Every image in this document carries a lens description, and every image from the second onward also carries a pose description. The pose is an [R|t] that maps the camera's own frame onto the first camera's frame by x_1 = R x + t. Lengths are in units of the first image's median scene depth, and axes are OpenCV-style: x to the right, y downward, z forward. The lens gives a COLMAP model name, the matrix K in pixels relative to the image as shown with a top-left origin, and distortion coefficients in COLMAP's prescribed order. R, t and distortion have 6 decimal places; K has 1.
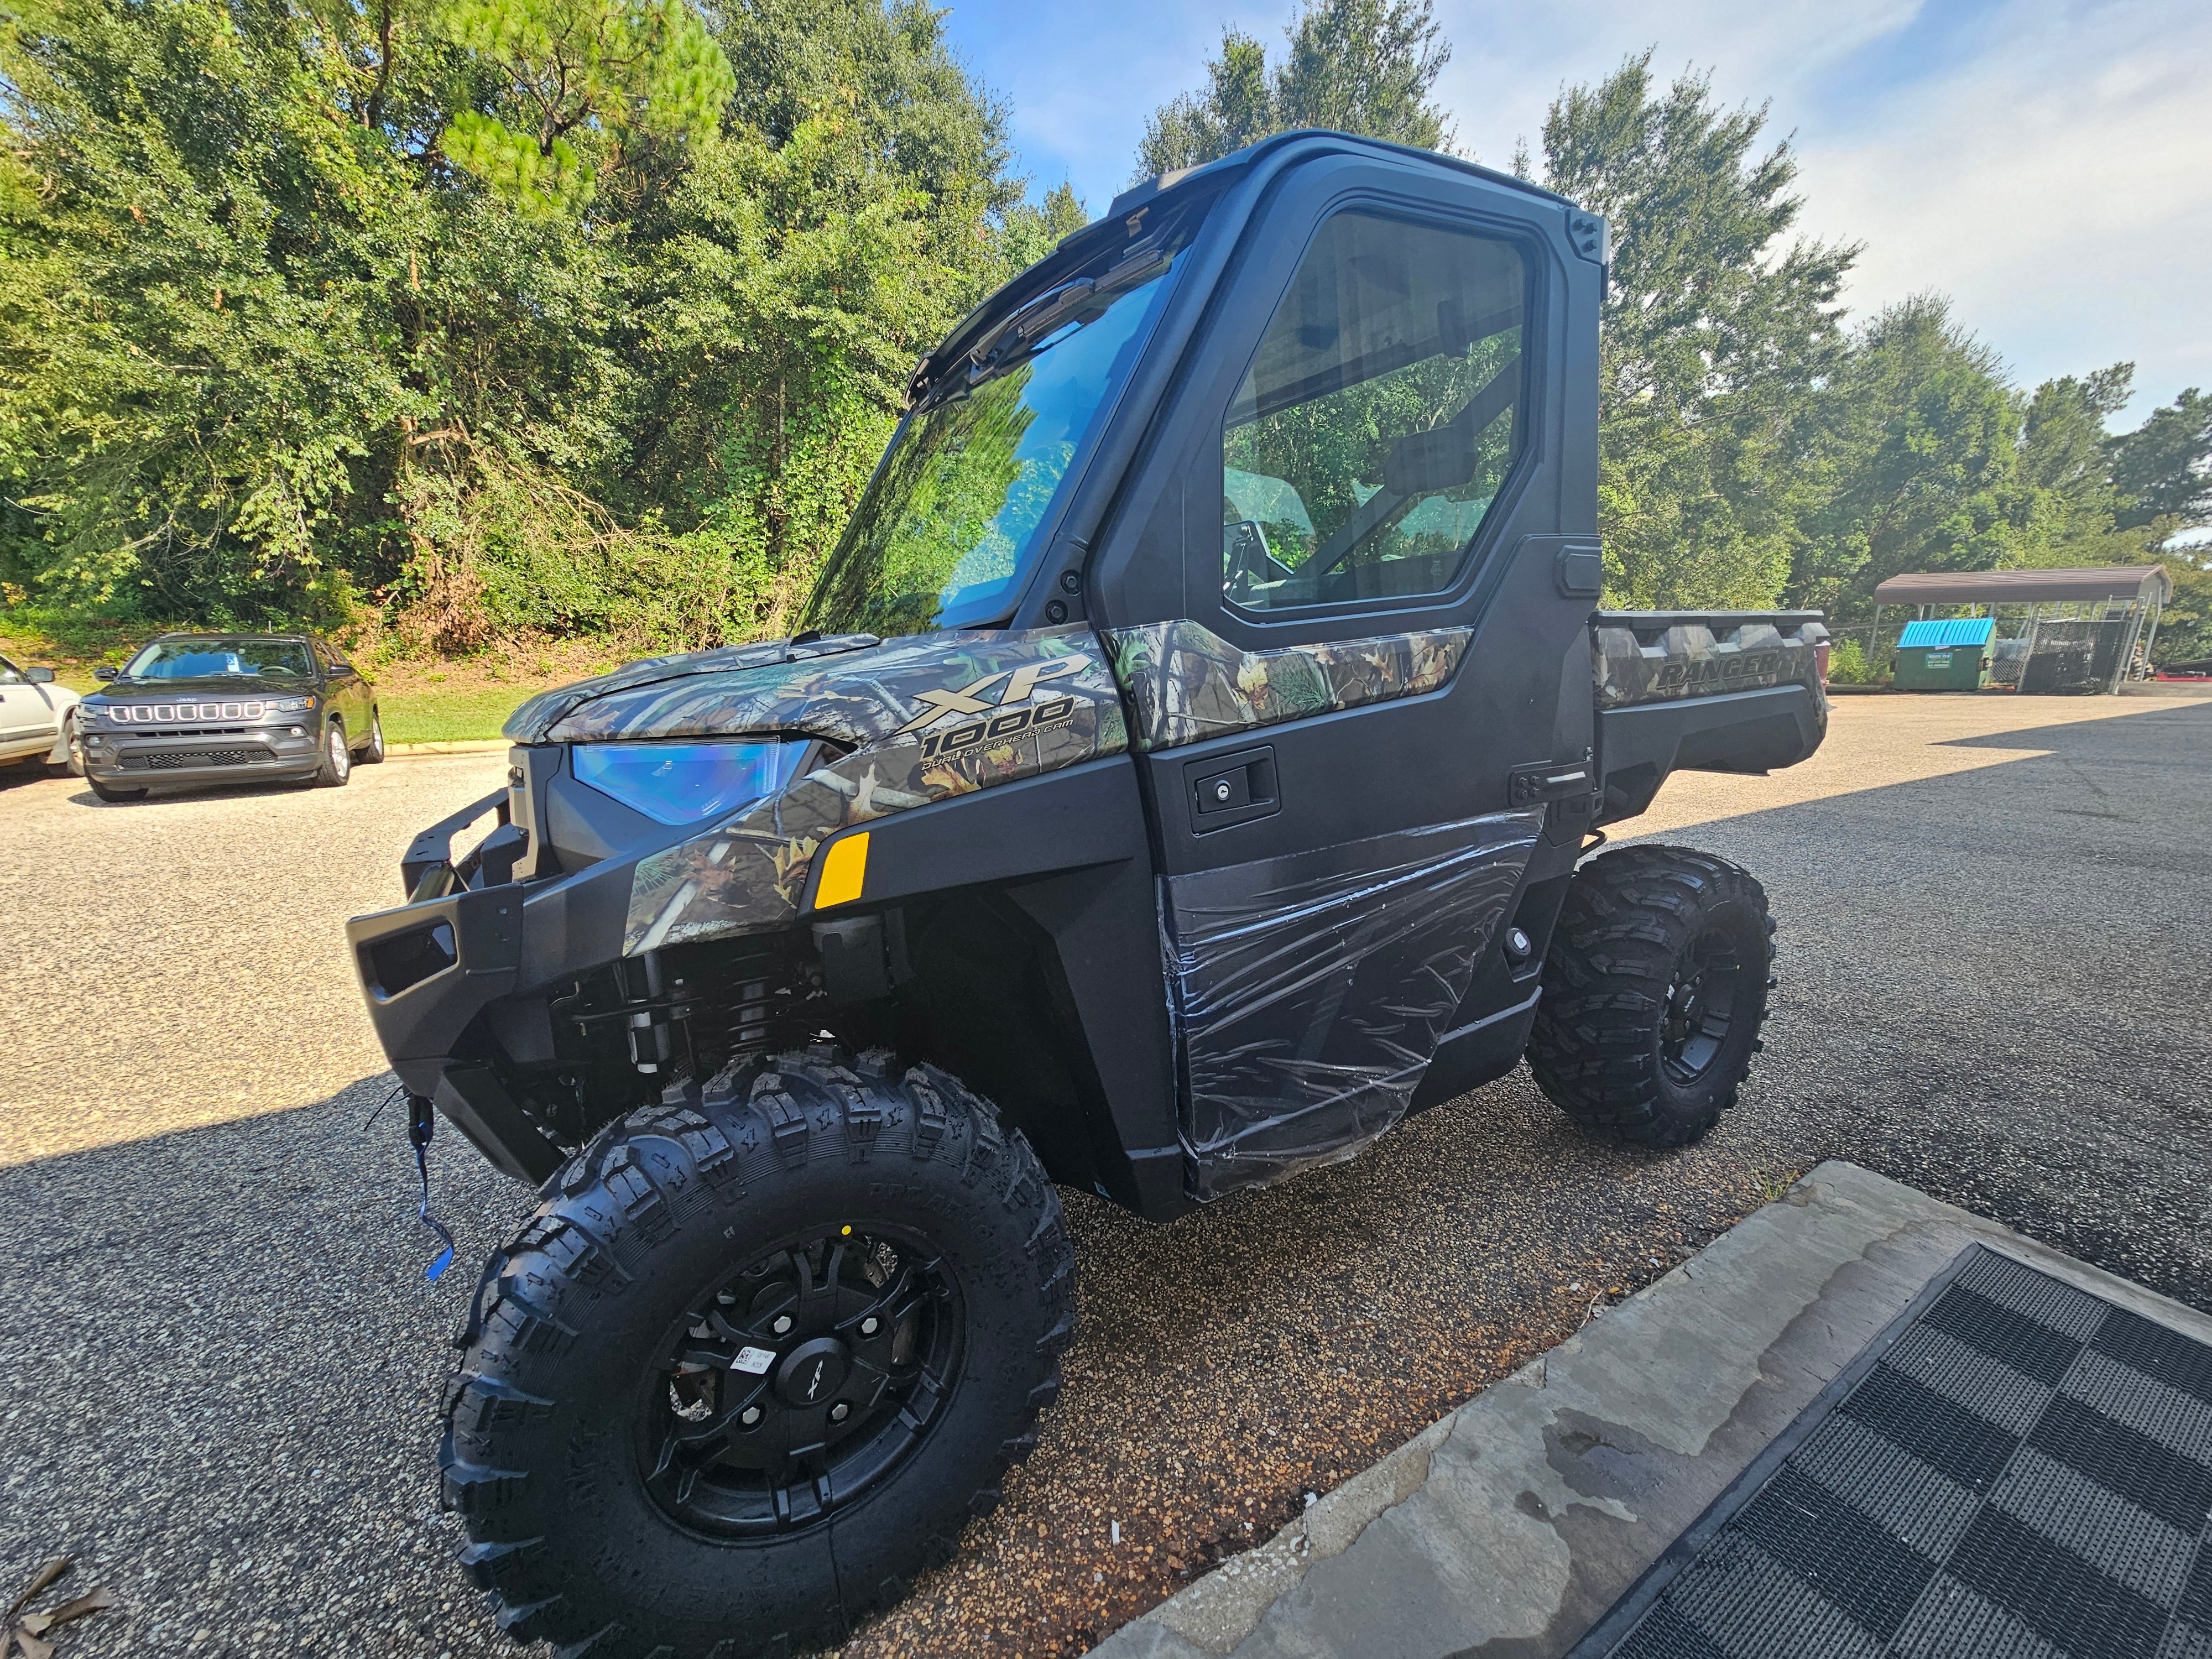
lens RADIAL K [[899.0, 0, 1110.4], [0, 899.0, 835.2], [0, 0, 1]] dist [-0.002253, -0.000244]
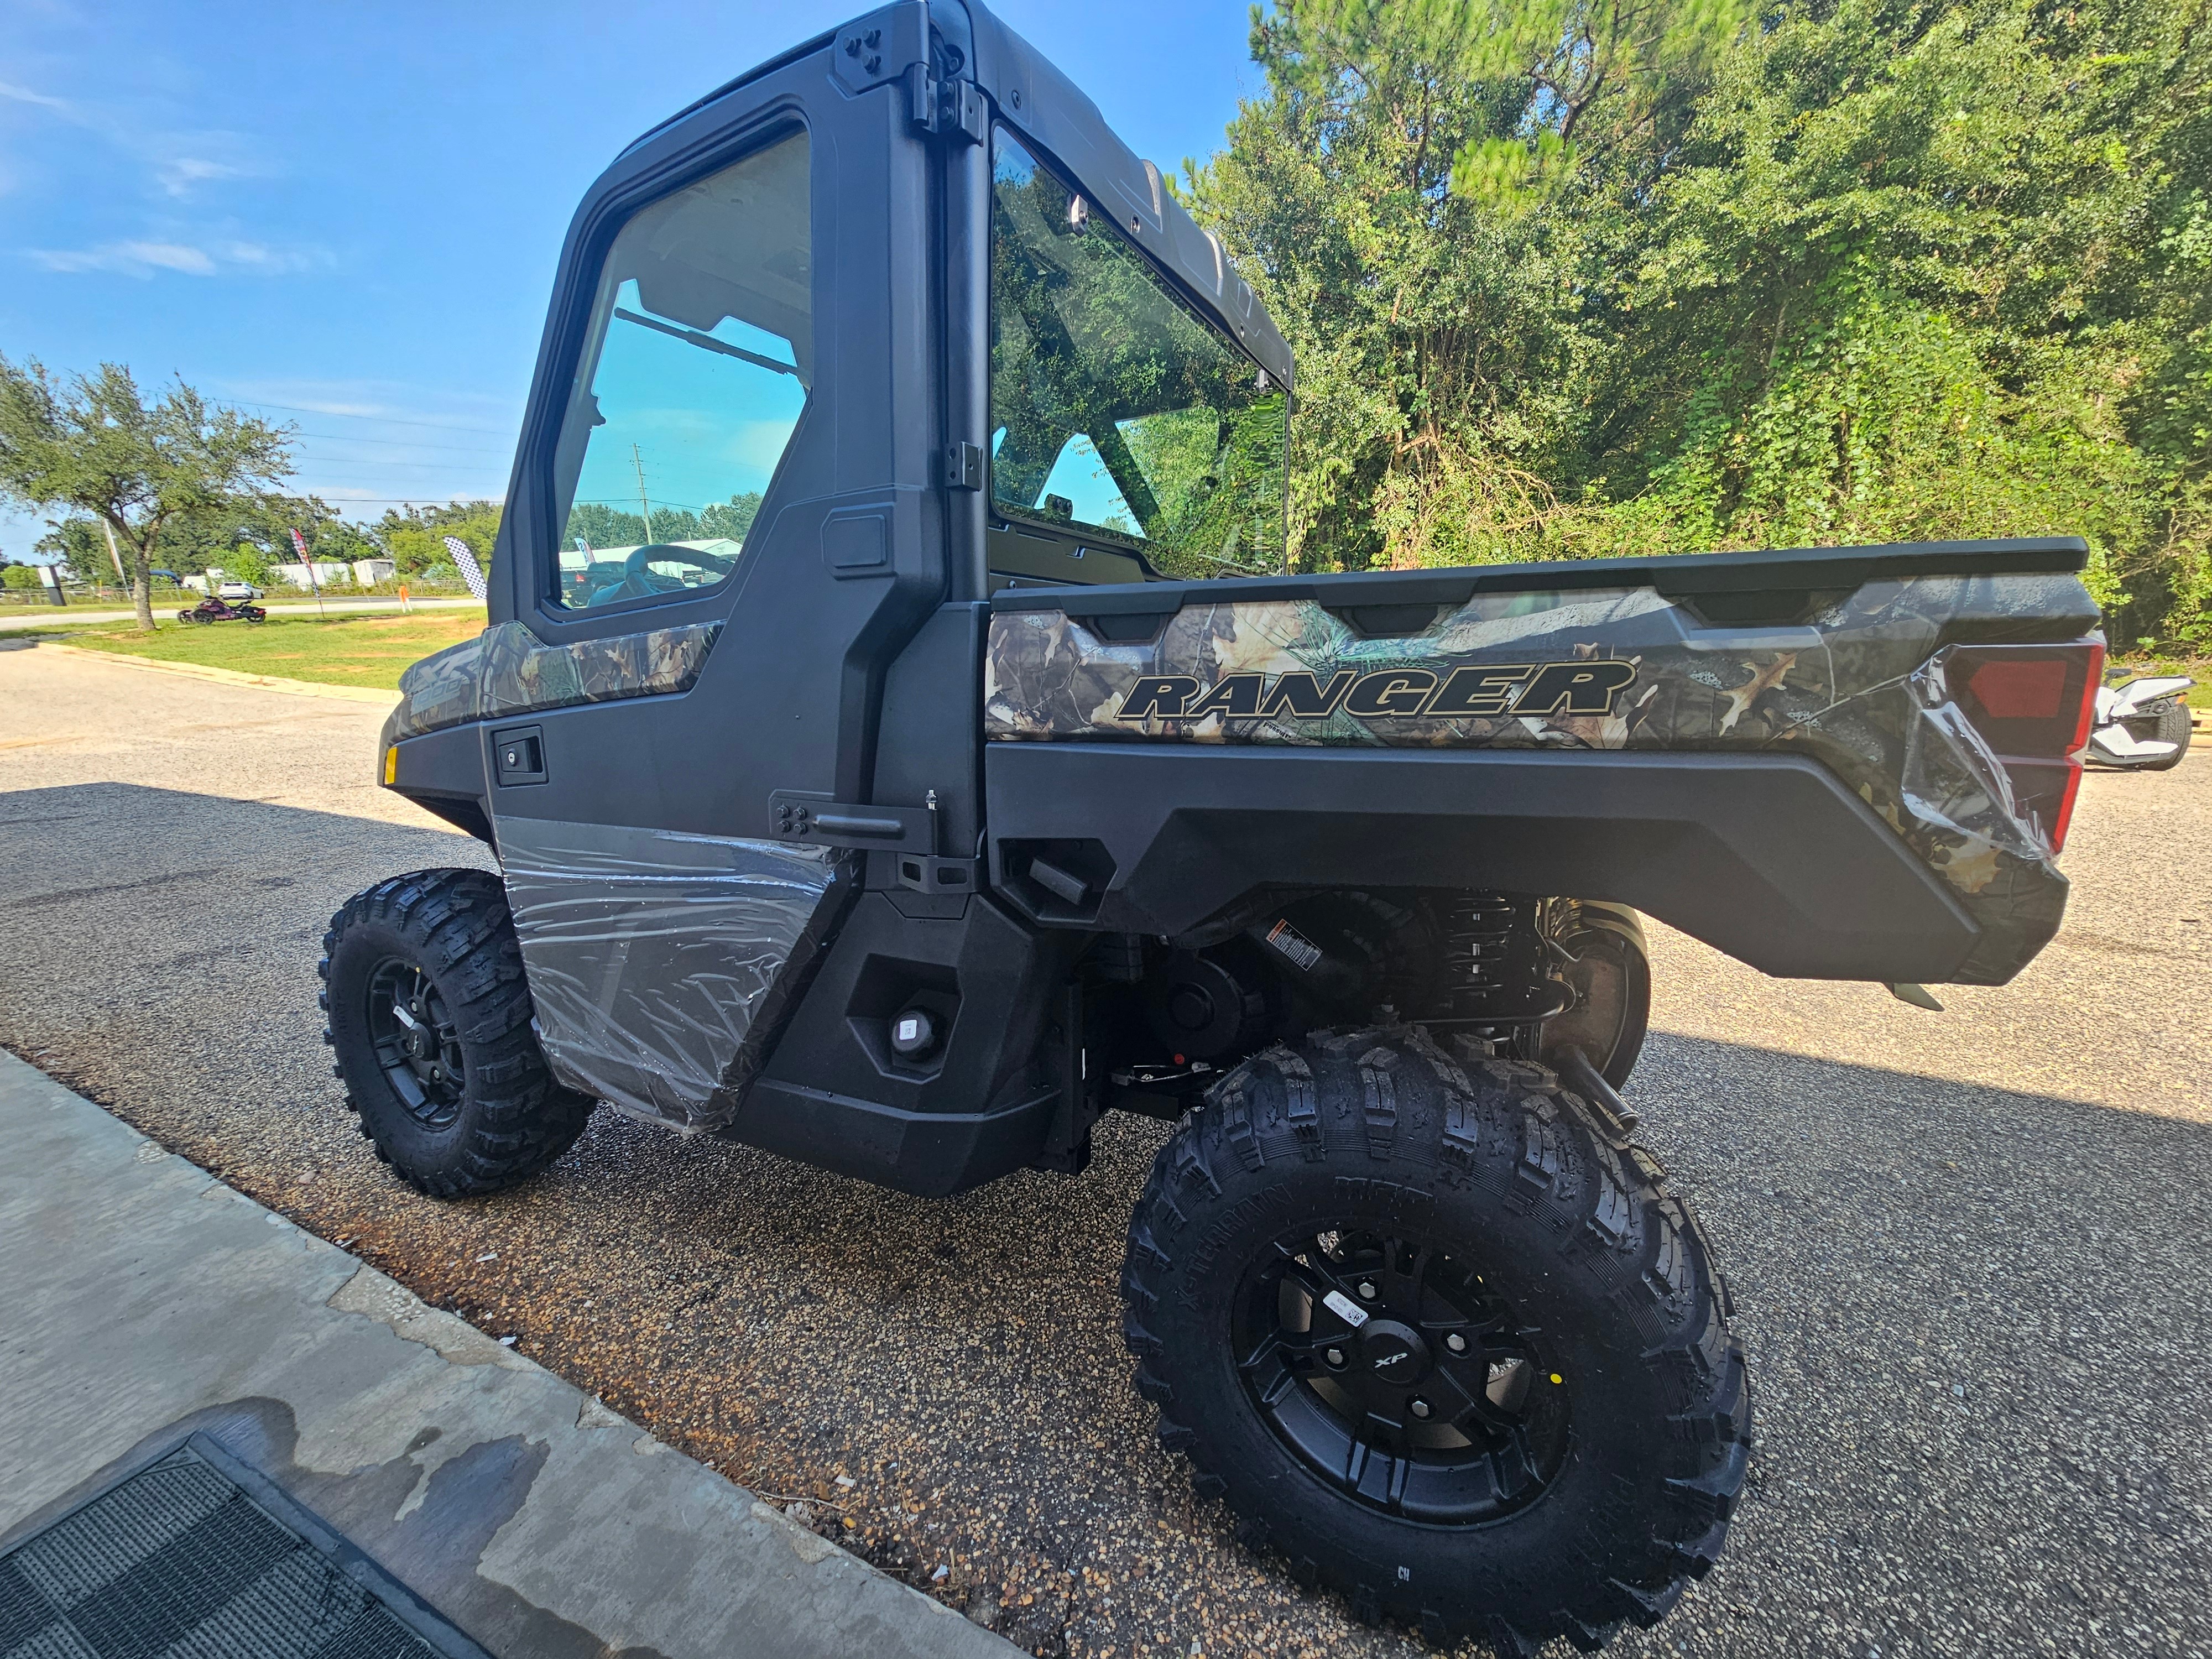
lens RADIAL K [[895.2, 0, 1106.0], [0, 895.2, 829.5], [0, 0, 1]] dist [-0.000759, -0.000363]
pose [[0.527328, 0.186459, -0.828950, 0.994275], [-0.167692, 0.979273, 0.113596, -0.141759], [0.832949, 0.079106, 0.547666, 0.618384]]
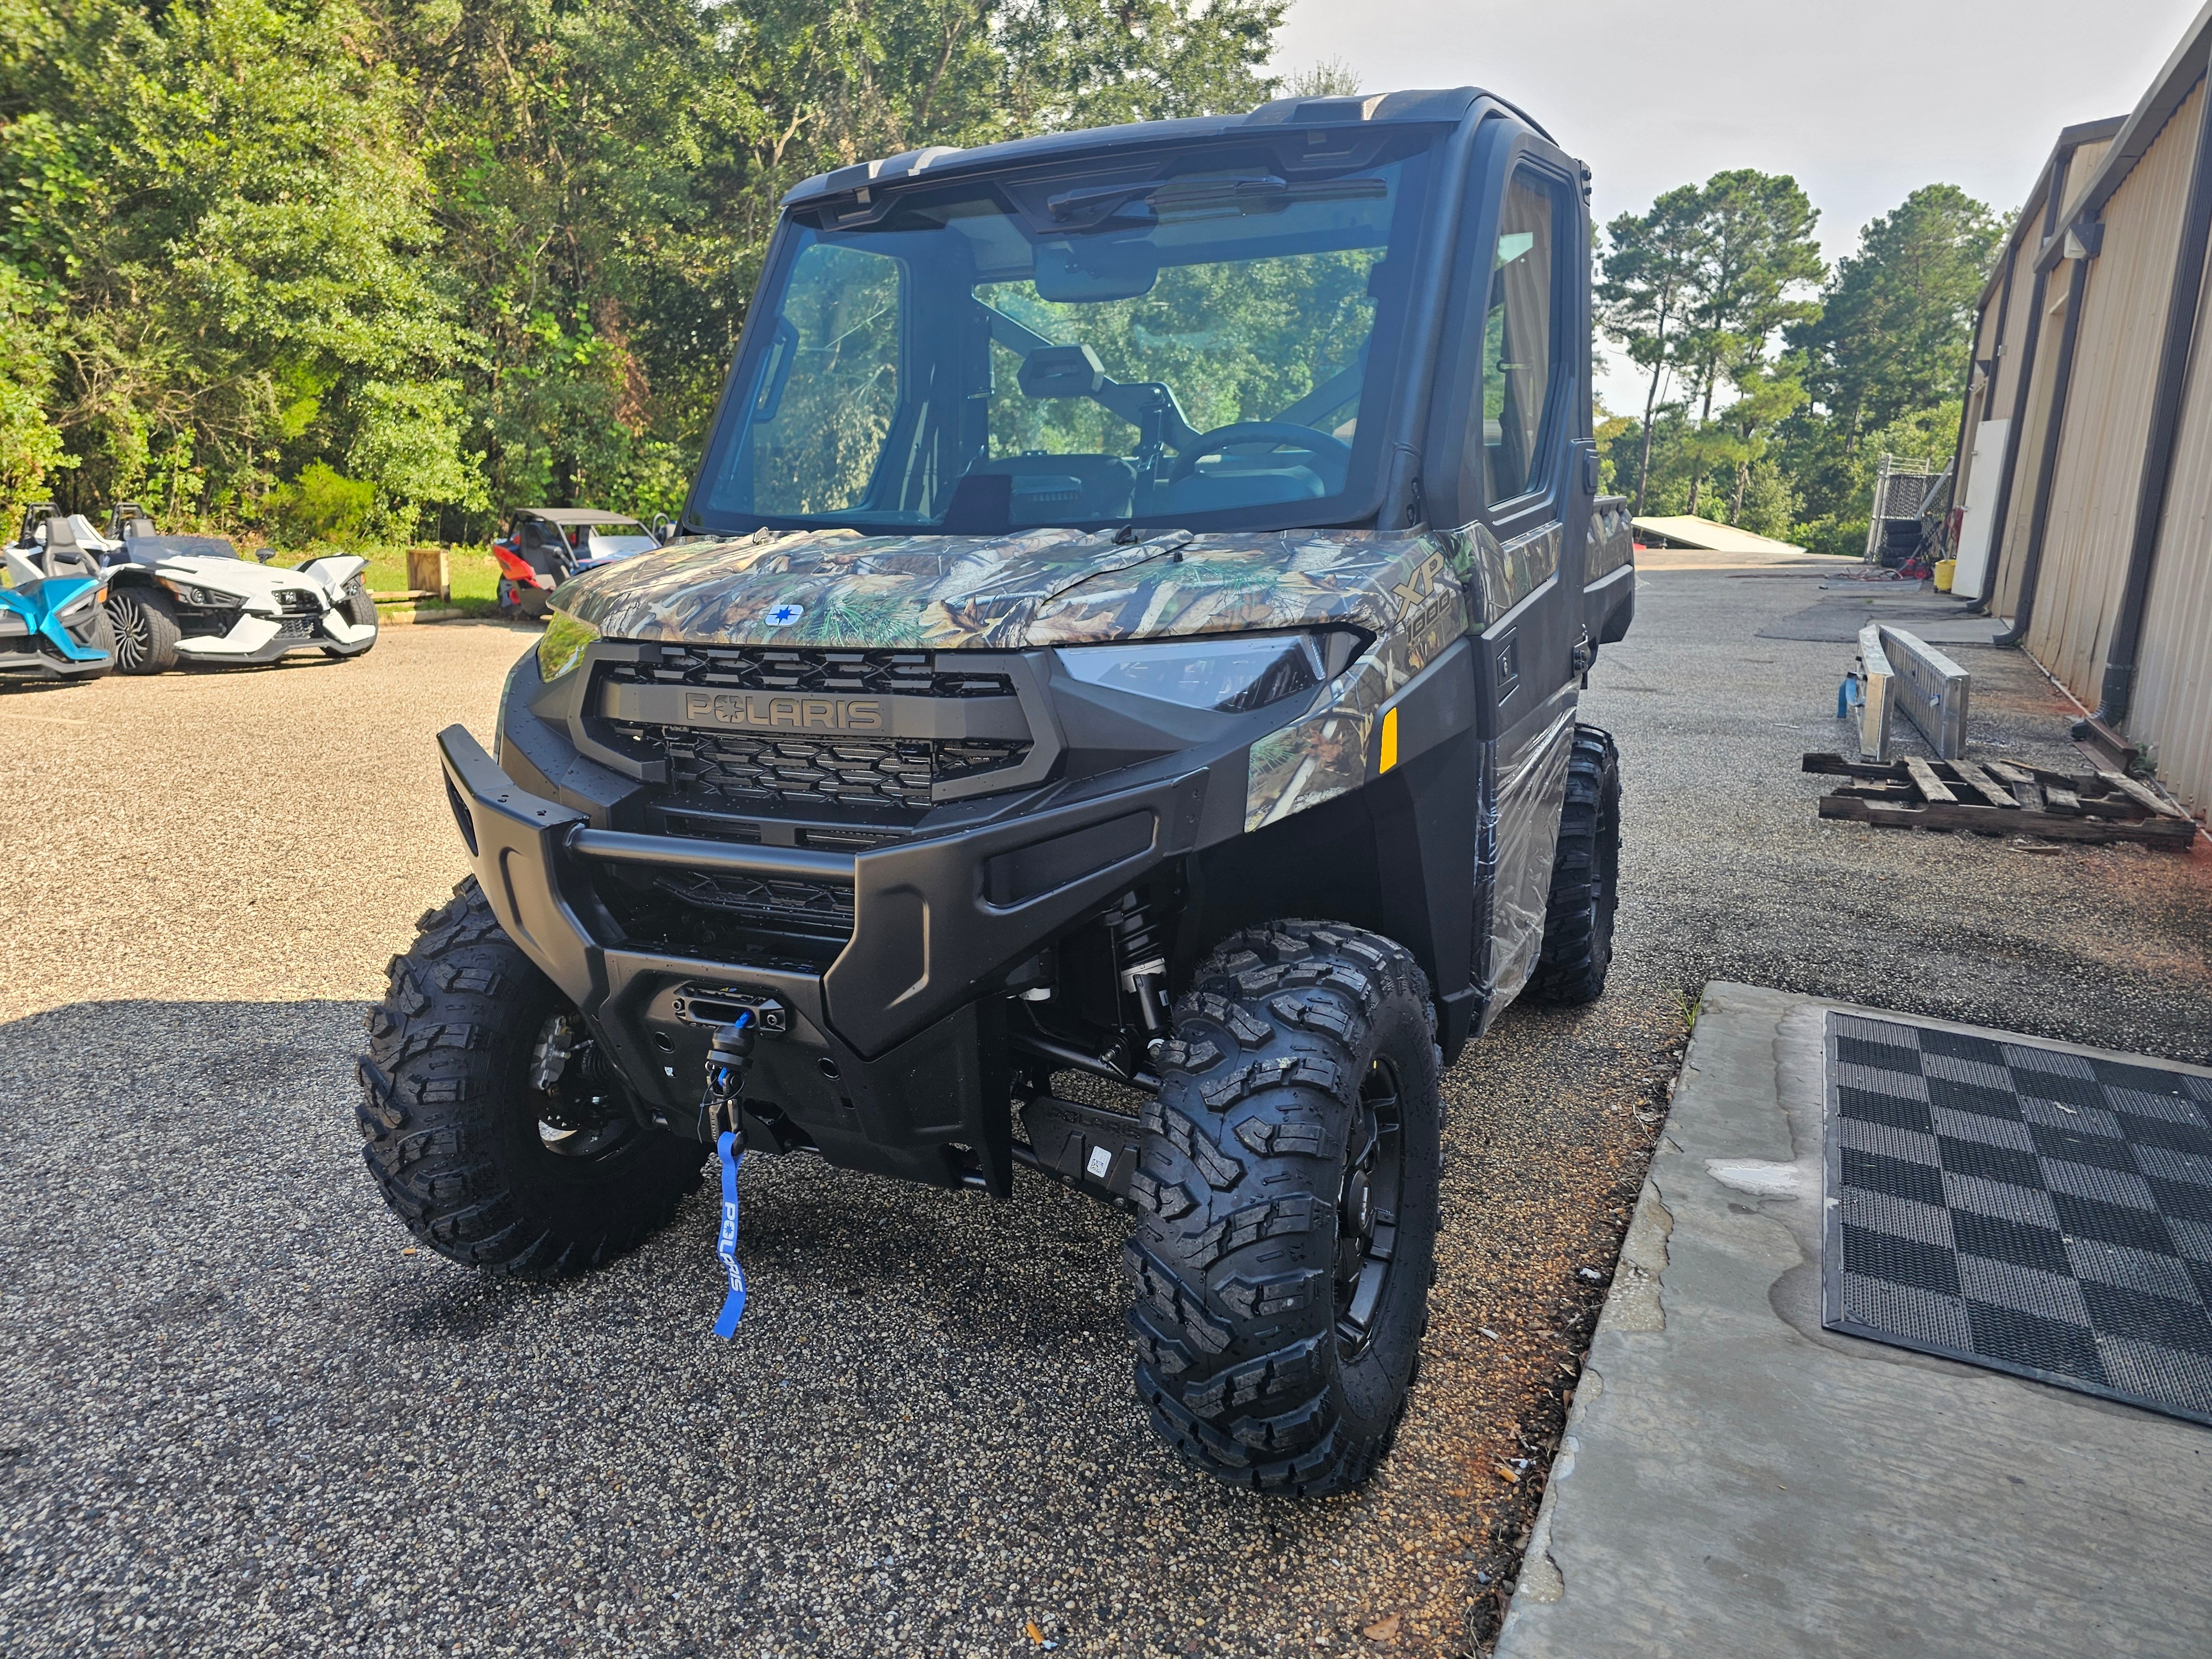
lens RADIAL K [[1486.3, 0, 1101.1], [0, 1486.3, 768.1], [0, 0, 1]] dist [0.063868, -0.057740]
pose [[0.848279, -0.080946, 0.523326, -0.827608], [0.094239, 0.995549, 0.001232, 0.019162], [-0.521096, 0.048273, 0.852132, -0.231961]]
